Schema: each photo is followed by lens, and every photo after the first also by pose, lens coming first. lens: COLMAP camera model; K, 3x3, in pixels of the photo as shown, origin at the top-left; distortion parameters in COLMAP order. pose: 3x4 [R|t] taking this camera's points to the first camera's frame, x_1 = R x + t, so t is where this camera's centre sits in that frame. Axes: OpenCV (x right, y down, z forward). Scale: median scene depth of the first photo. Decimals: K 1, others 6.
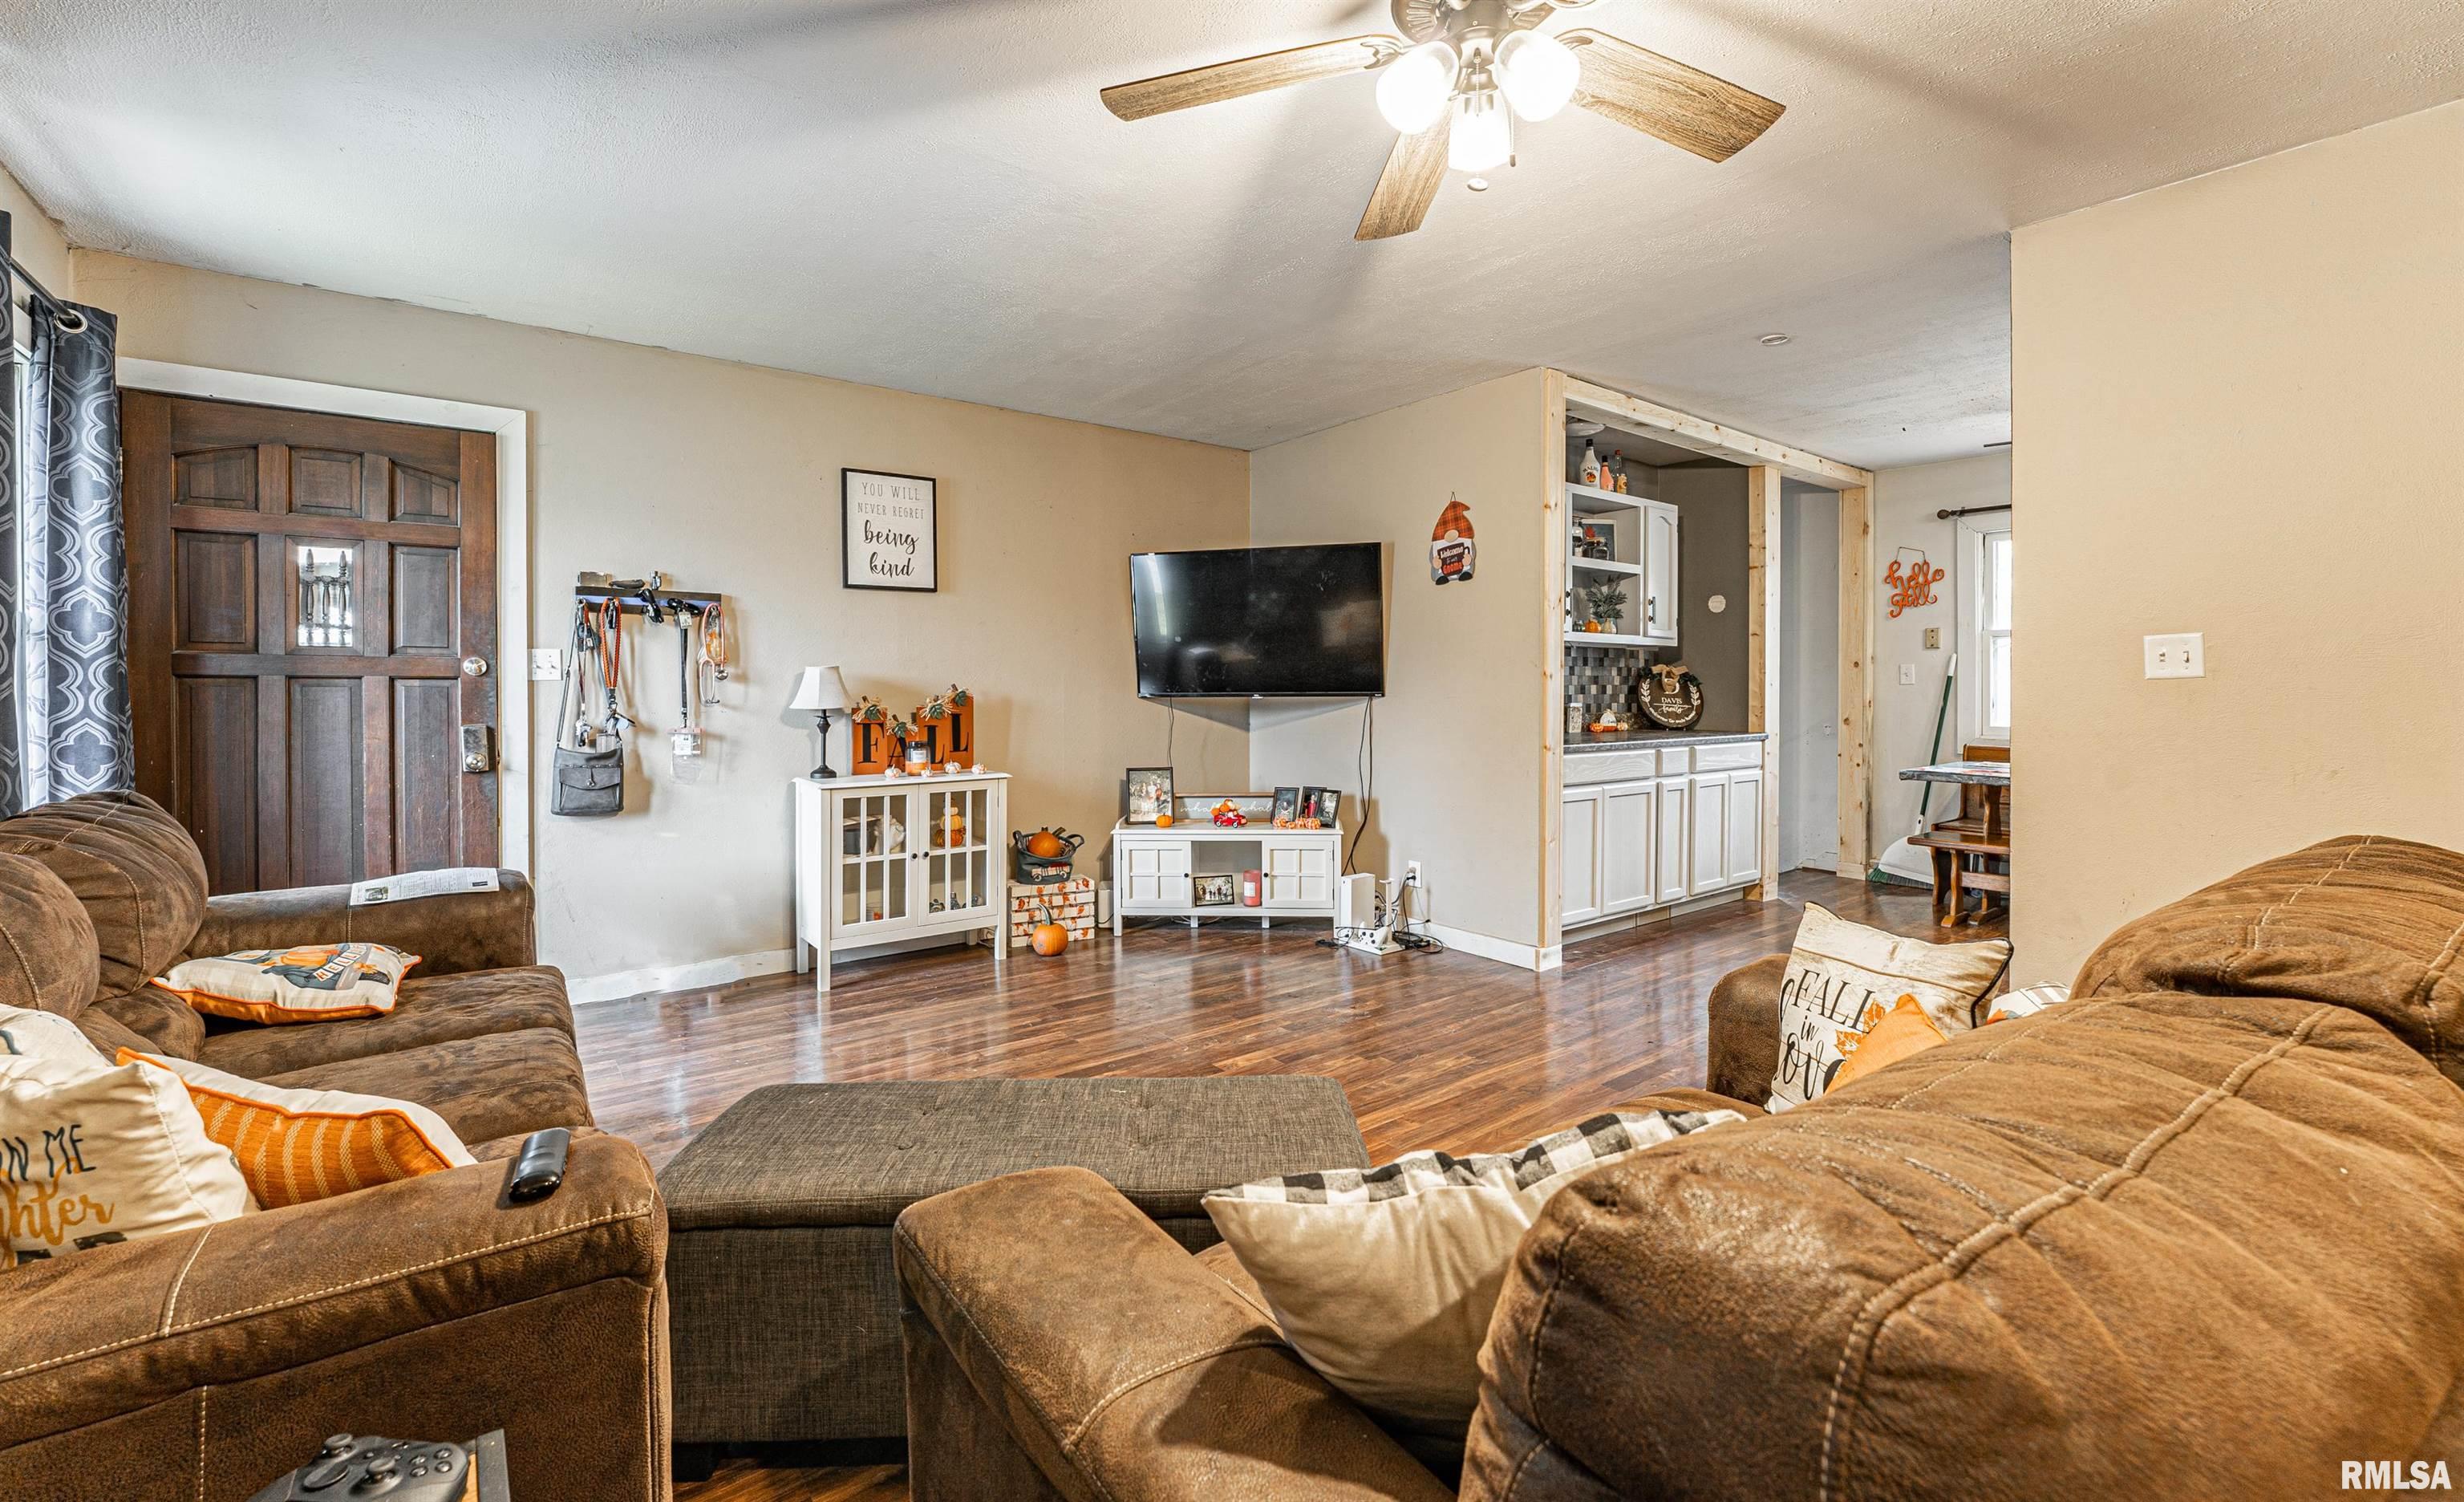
lens RADIAL K [[1042.6, 0, 1180.7], [0, 1042.6, 694.9], [0, 0, 1]] dist [-0.002390, -0.000229]
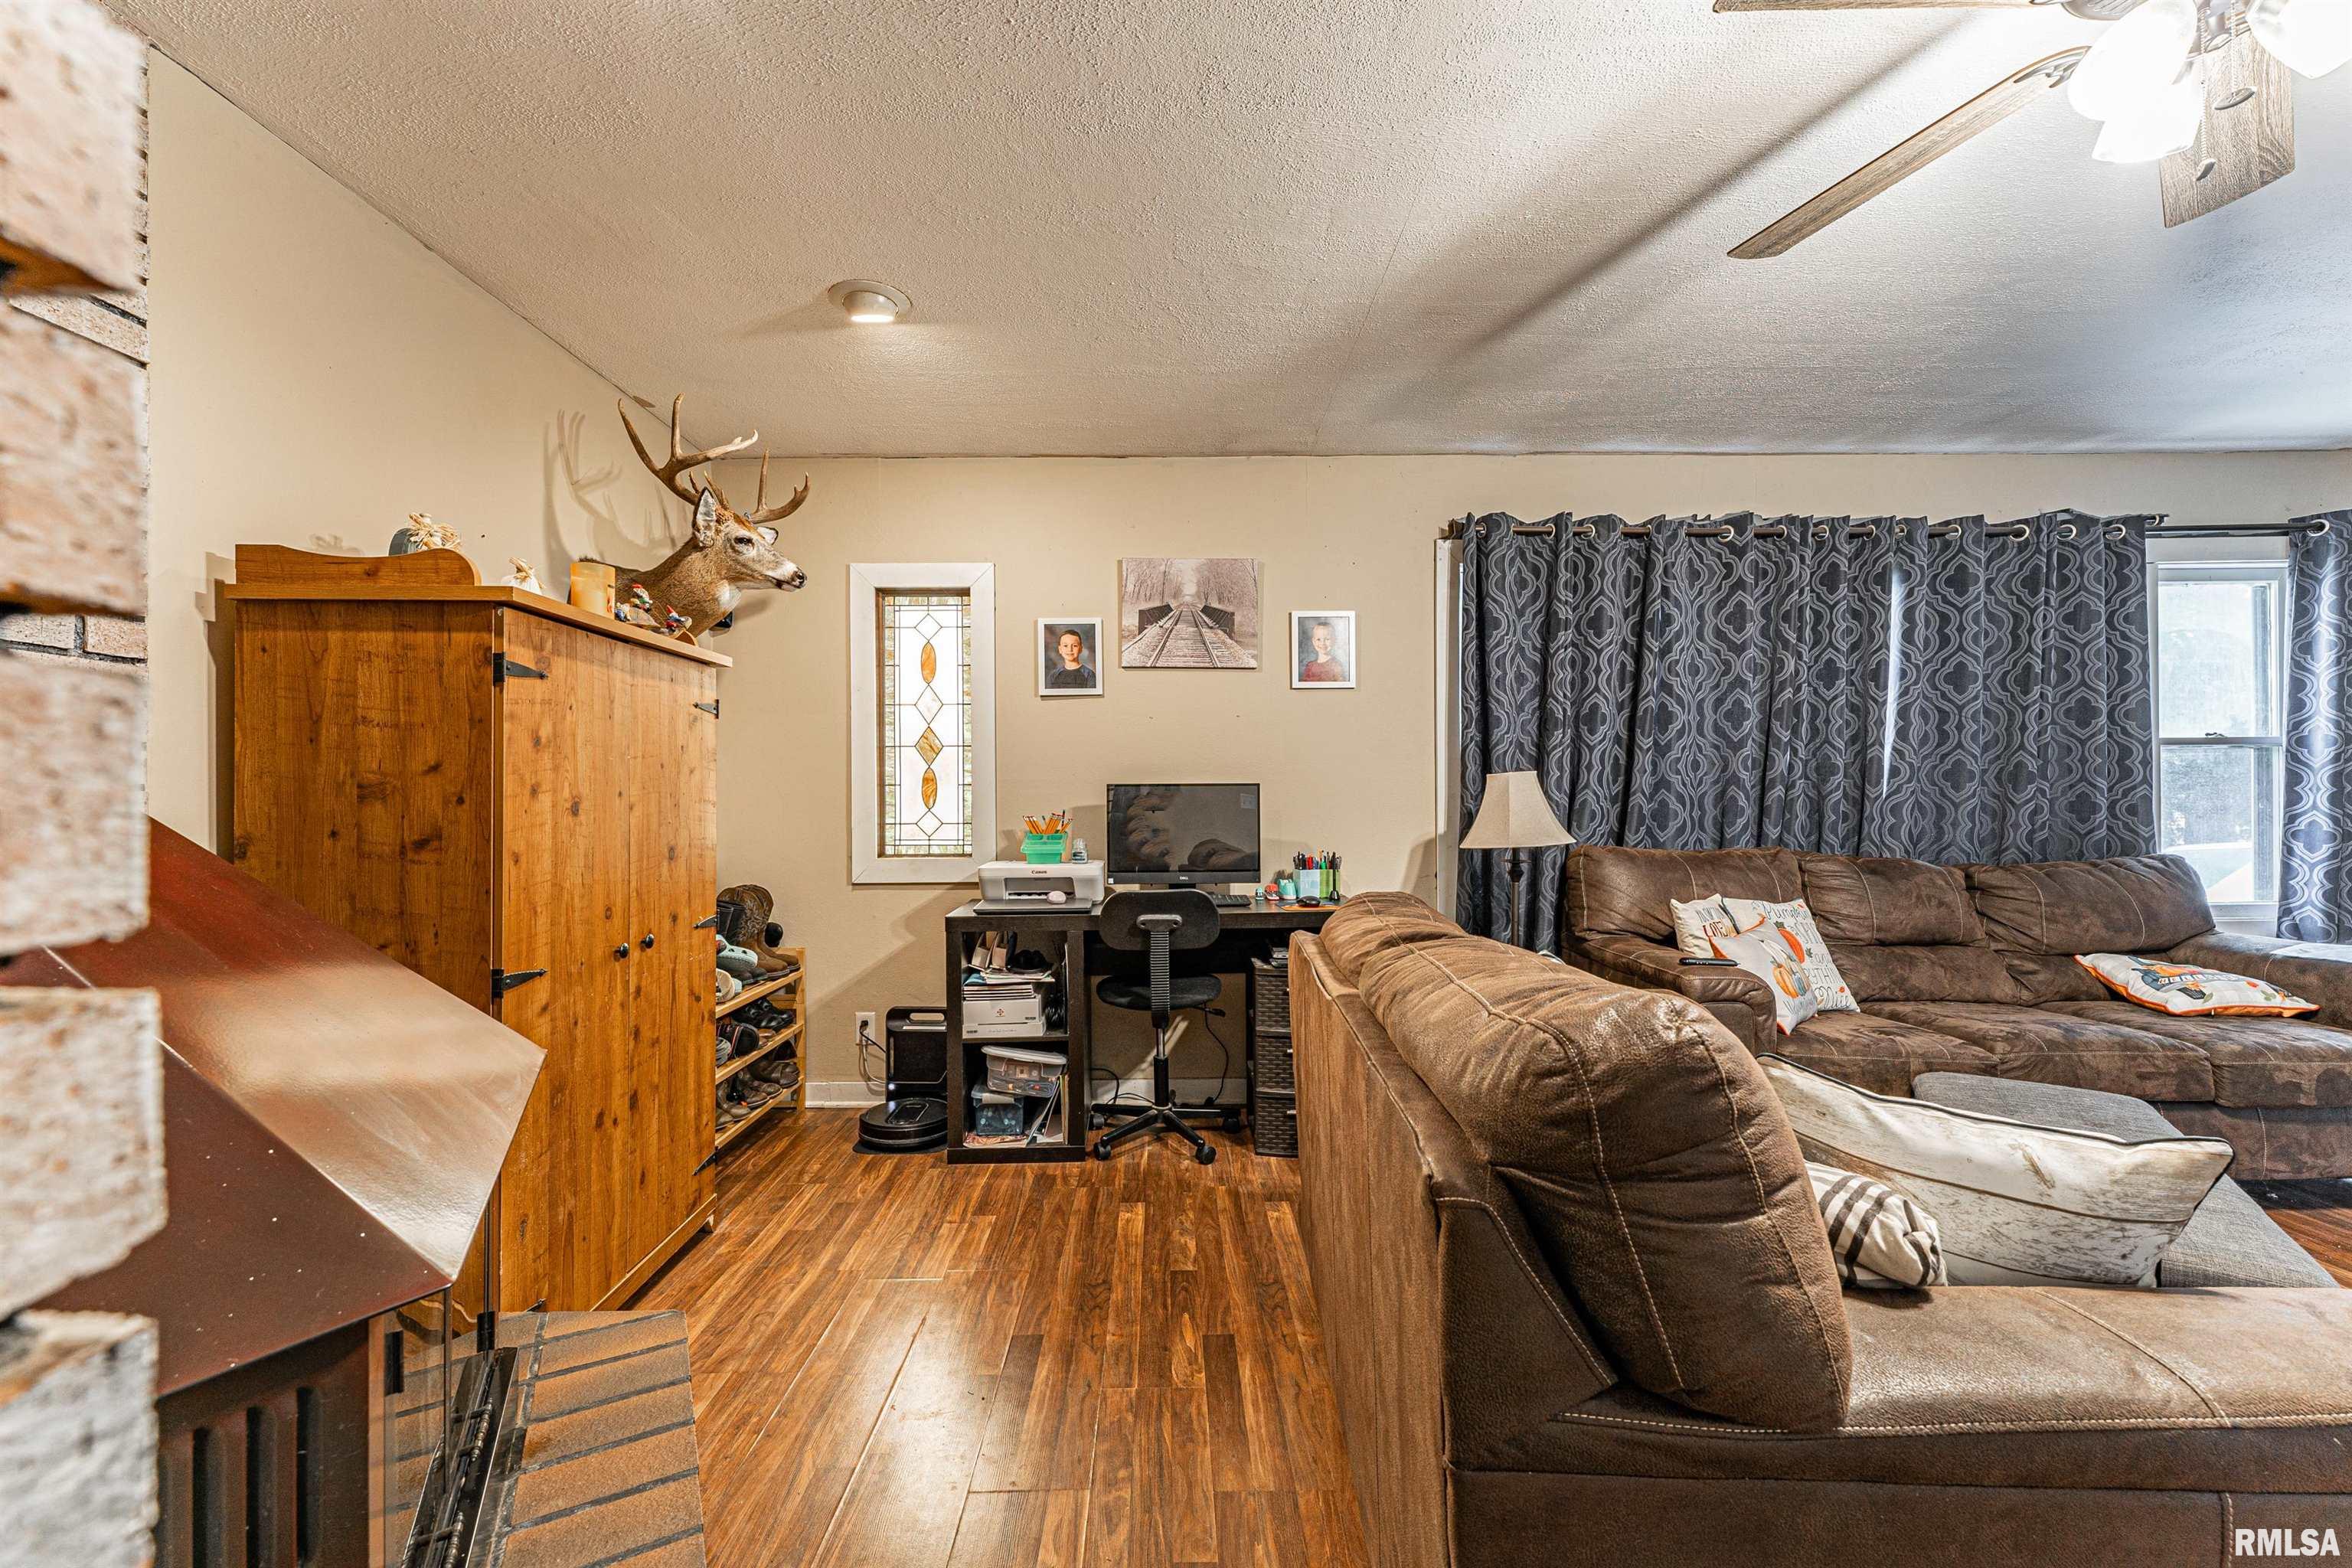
lens RADIAL K [[941.3, 0, 1165.7], [0, 941.3, 794.7], [0, 0, 1]] dist [0.001898, -0.000500]
pose [[-0.601909, 0.002785, -0.798560, 0.603731], [0.004523, 0.999990, 0.000077, -0.003977], [0.798552, -0.003566, -0.601915, 0.358051]]
